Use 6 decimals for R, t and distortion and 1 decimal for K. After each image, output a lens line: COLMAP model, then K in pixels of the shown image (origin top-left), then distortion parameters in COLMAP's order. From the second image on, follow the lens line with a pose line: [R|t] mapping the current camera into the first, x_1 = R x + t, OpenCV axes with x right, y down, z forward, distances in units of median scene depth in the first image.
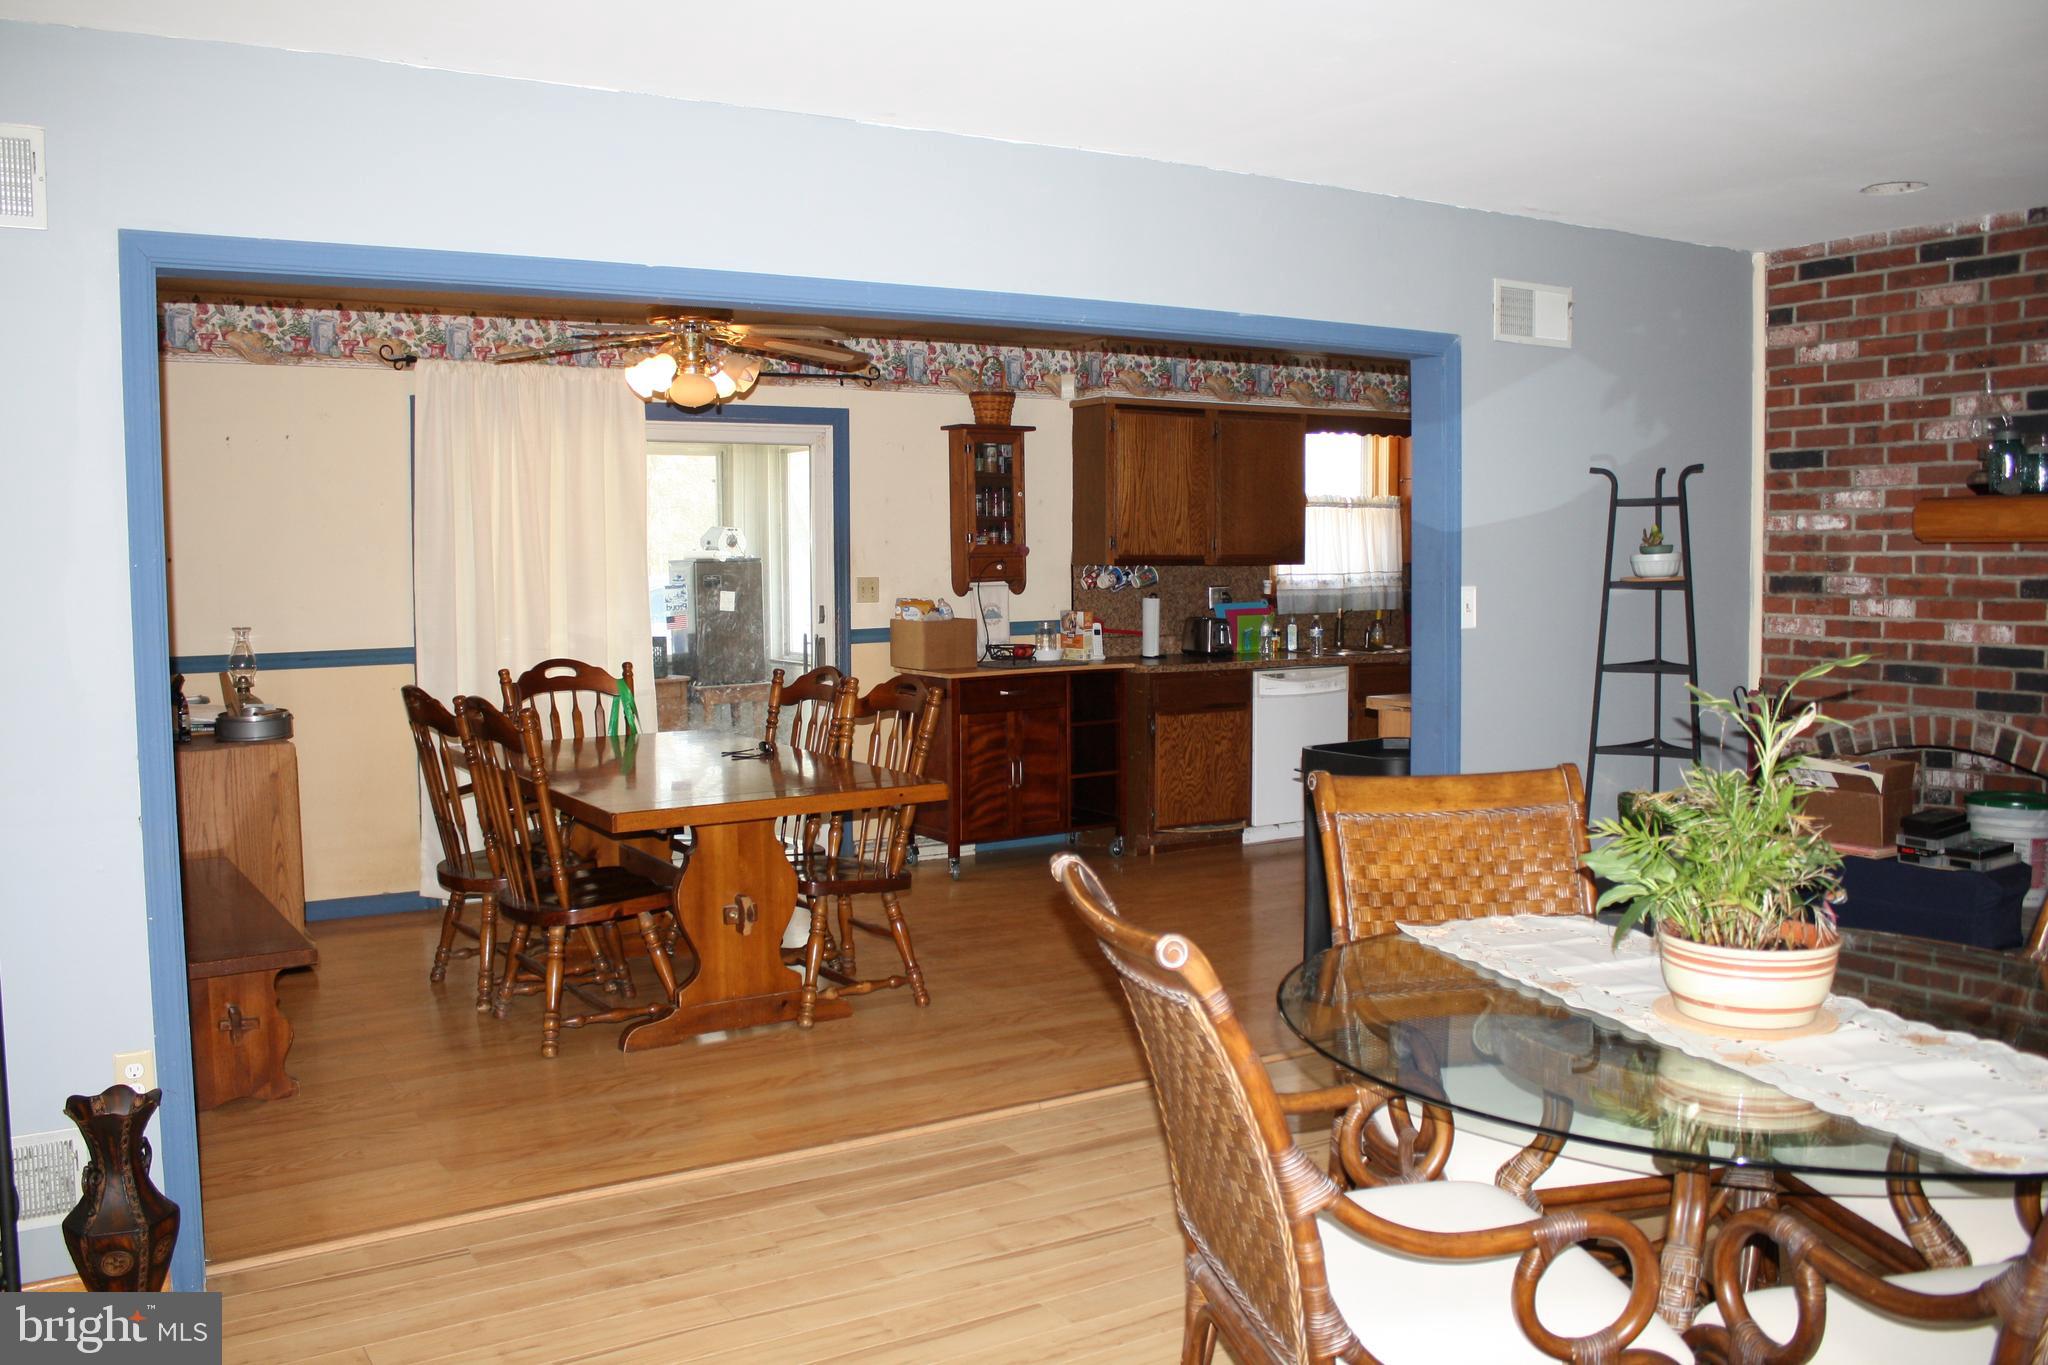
lens RADIAL K [[1734.6, 0, 1008.6], [0, 1734.6, 687.9], [0, 0, 1]] dist [-0.163509, 0.145079]
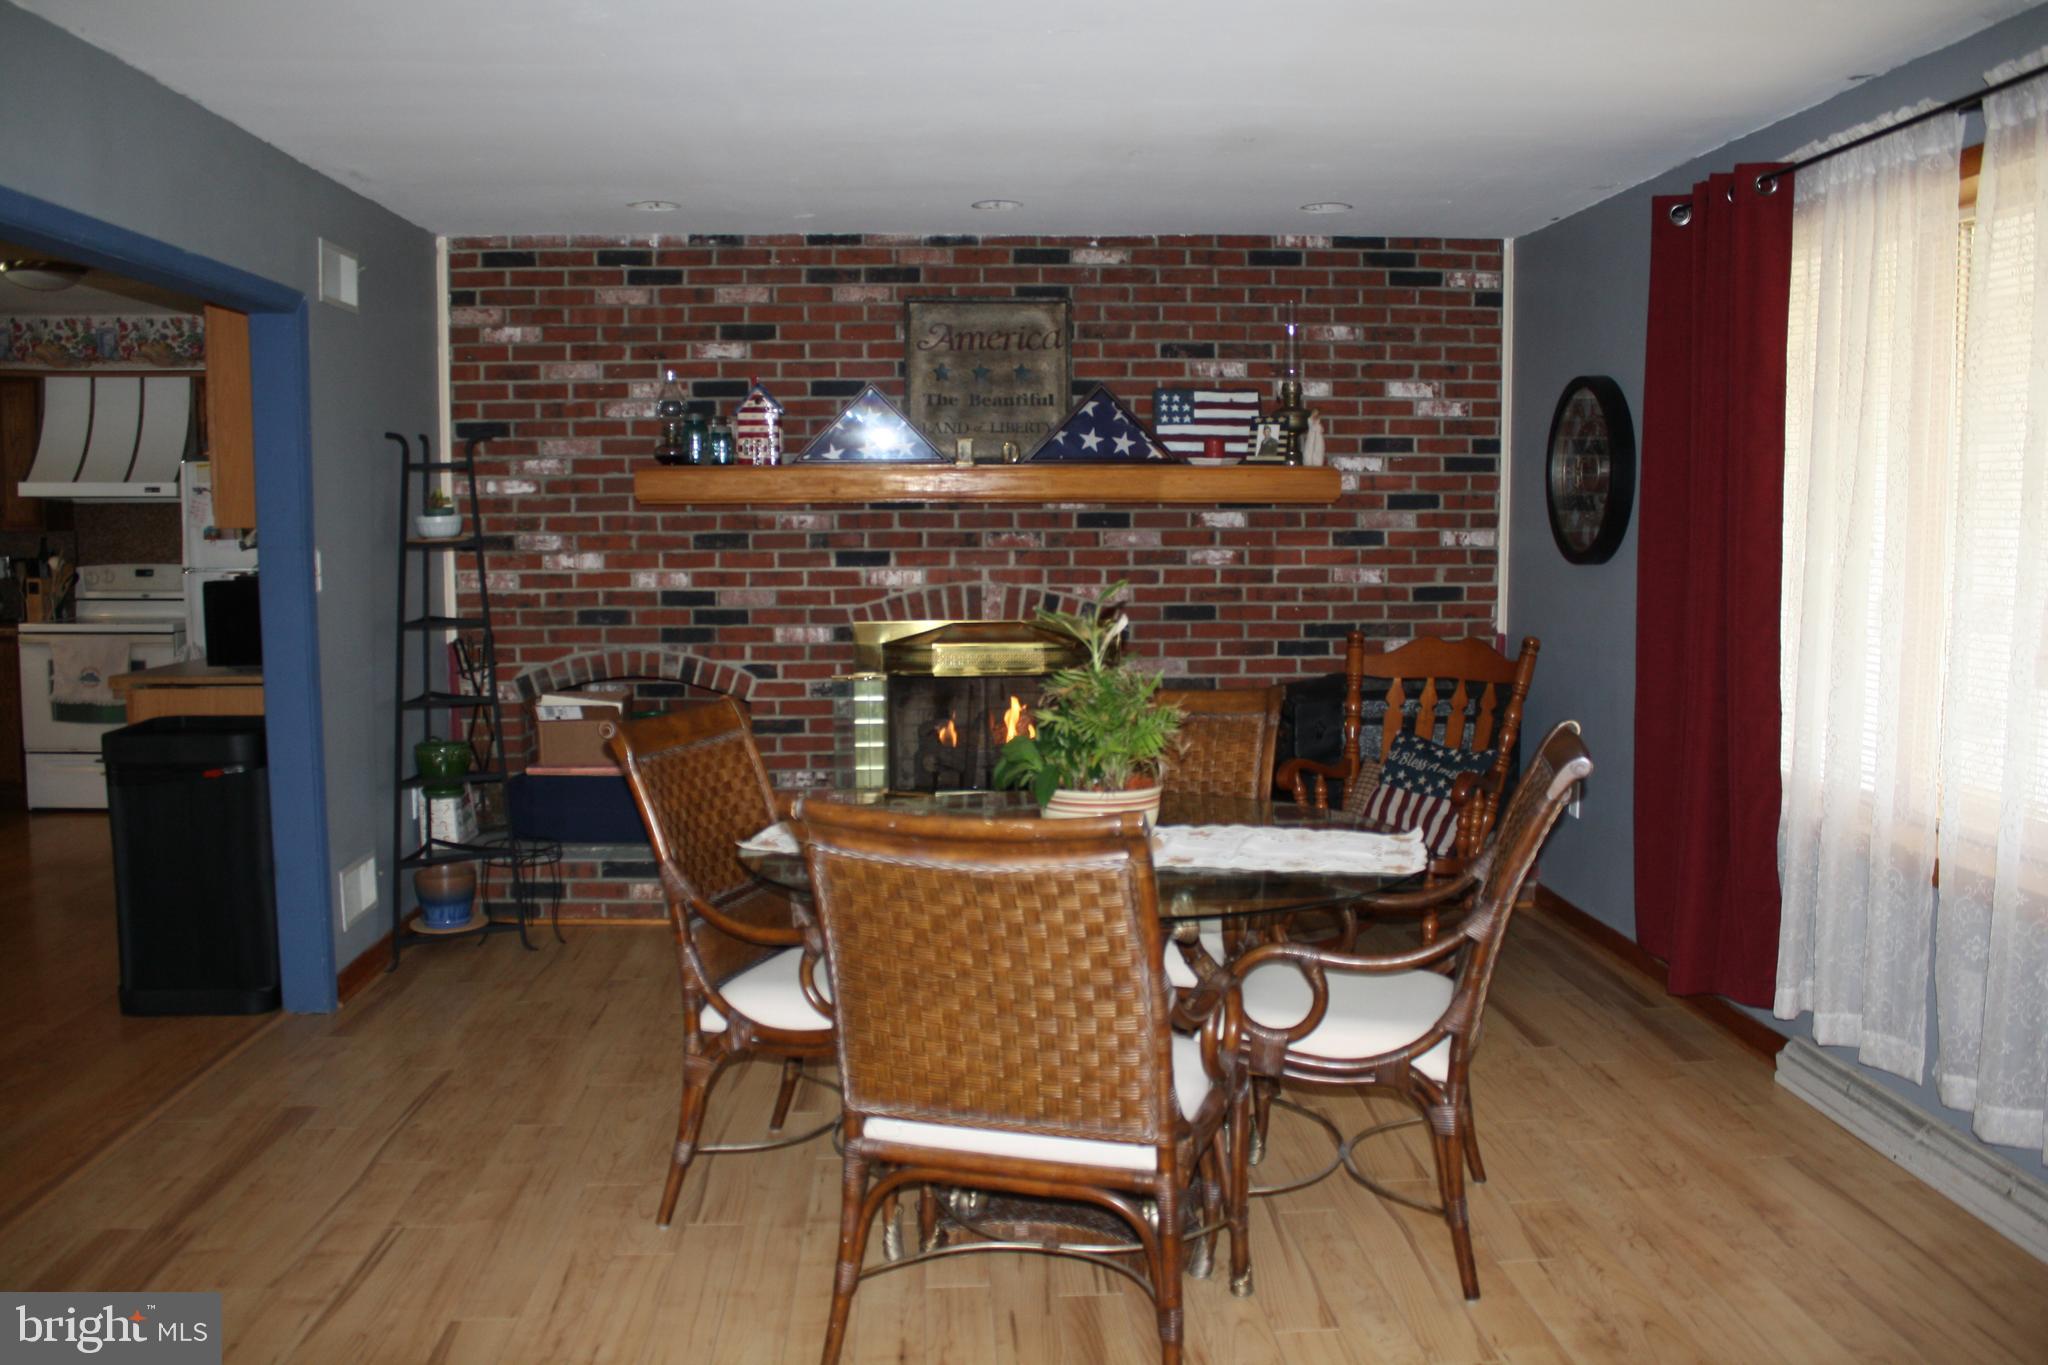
lens RADIAL K [[1734.6, 0, 1035.8], [0, 1734.6, 683.0], [0, 0, 1]] dist [-0.163509, 0.145079]
pose [[0.467125, -0.080805, 0.880491, -0.317516], [0.067043, 0.996185, 0.055854, -0.007674], [-0.881646, 0.032940, 0.470760, 0.143404]]
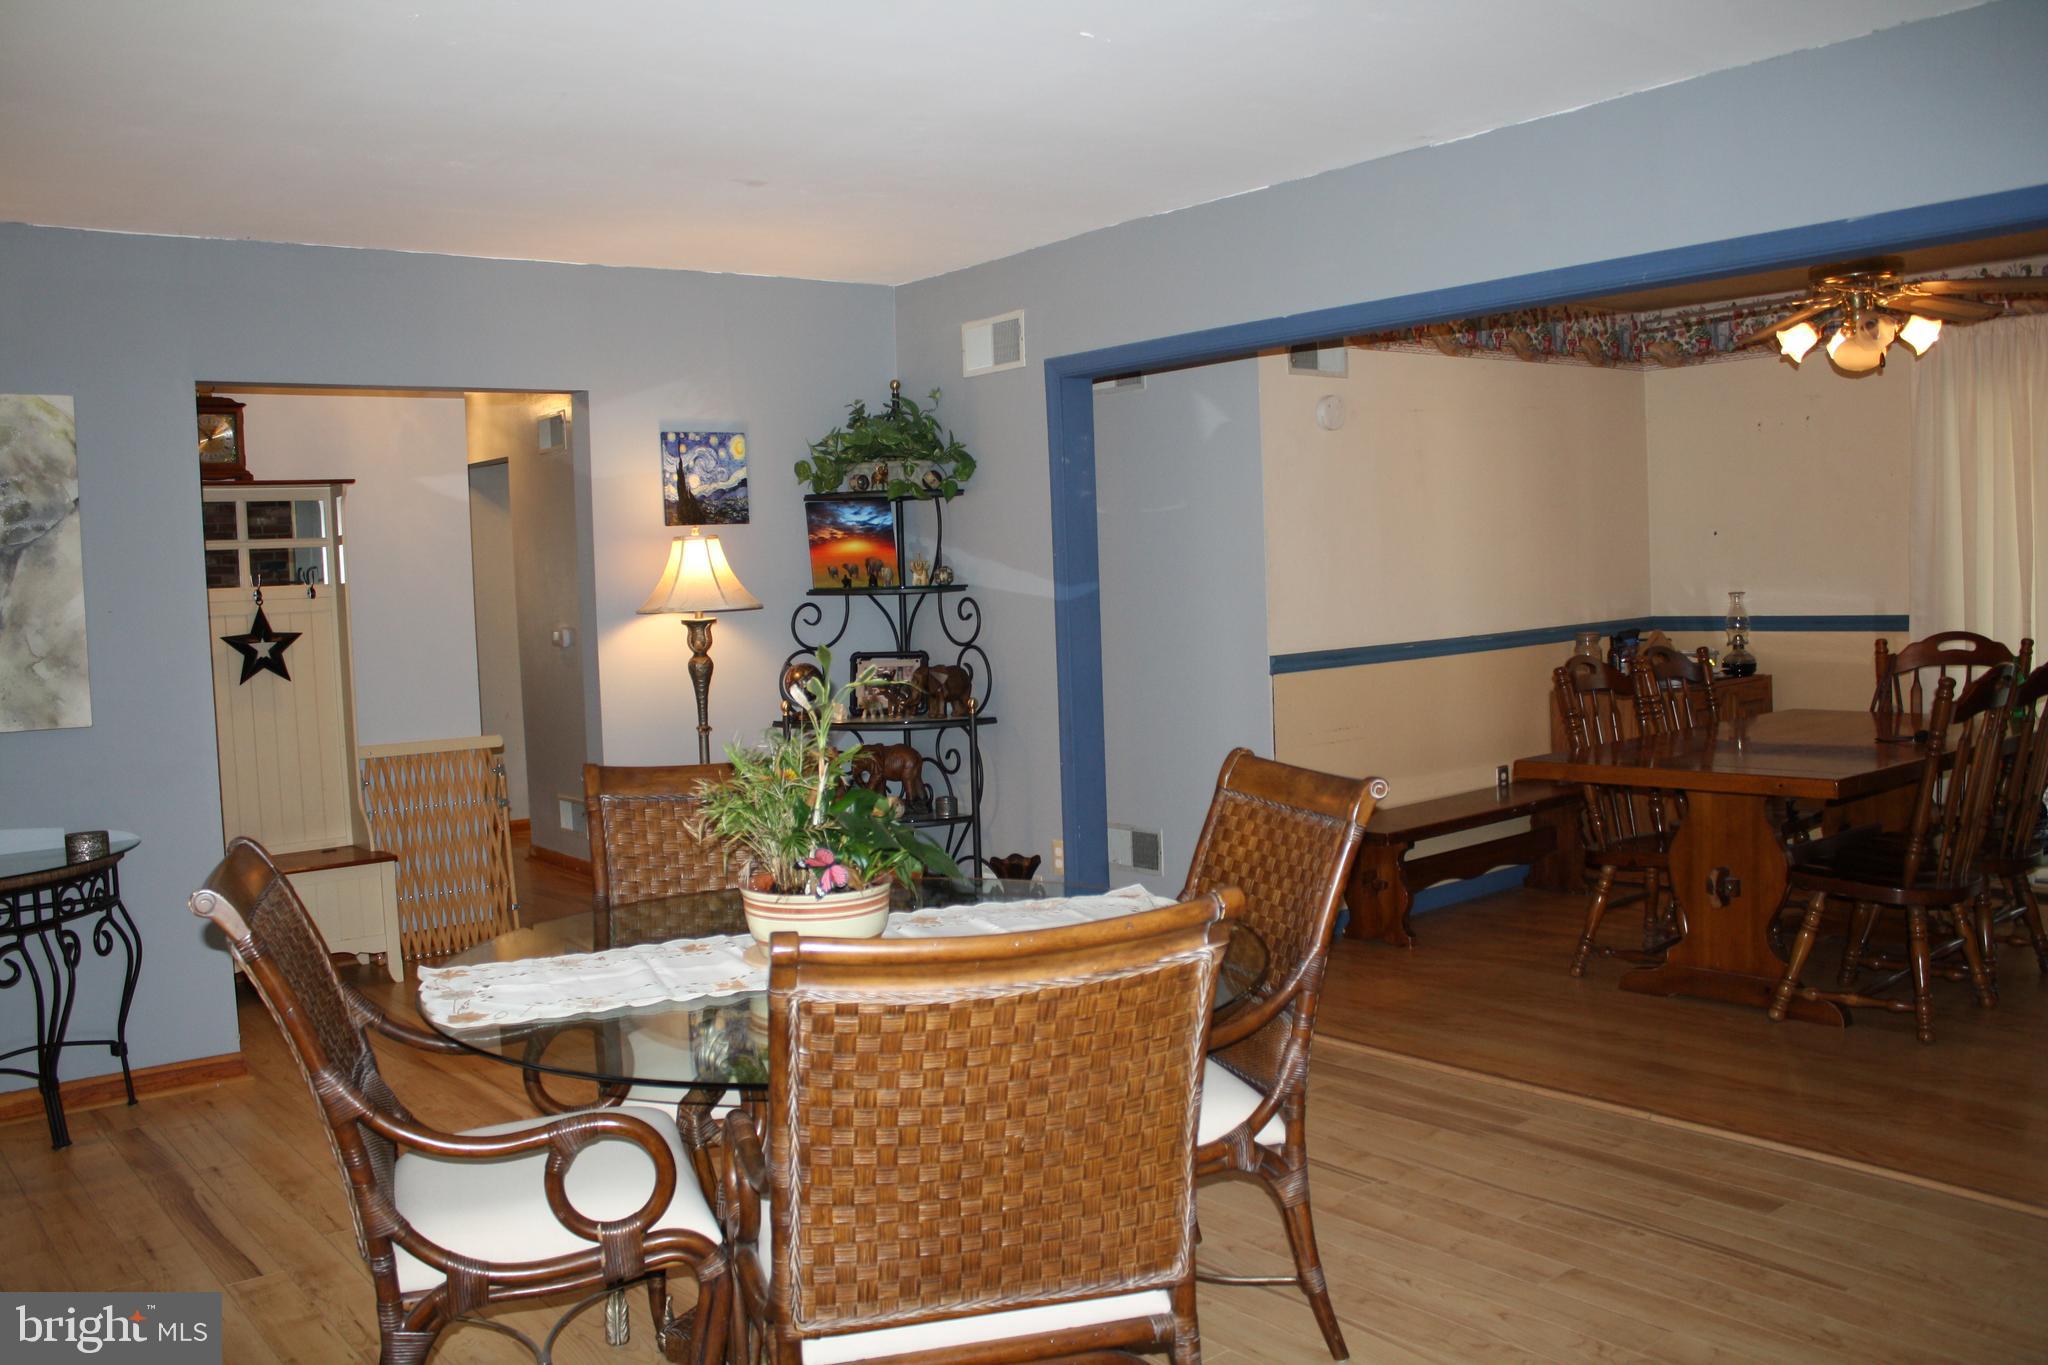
lens RADIAL K [[1734.6, 0, 1019.7], [0, 1734.6, 683.4], [0, 0, 1]] dist [-0.163509, 0.145079]
pose [[0.117643, 0.068296, -0.990705, 0.621270], [-0.038552, 0.997194, 0.064166, -0.028477], [0.992307, 0.030645, 0.119946, 0.380024]]
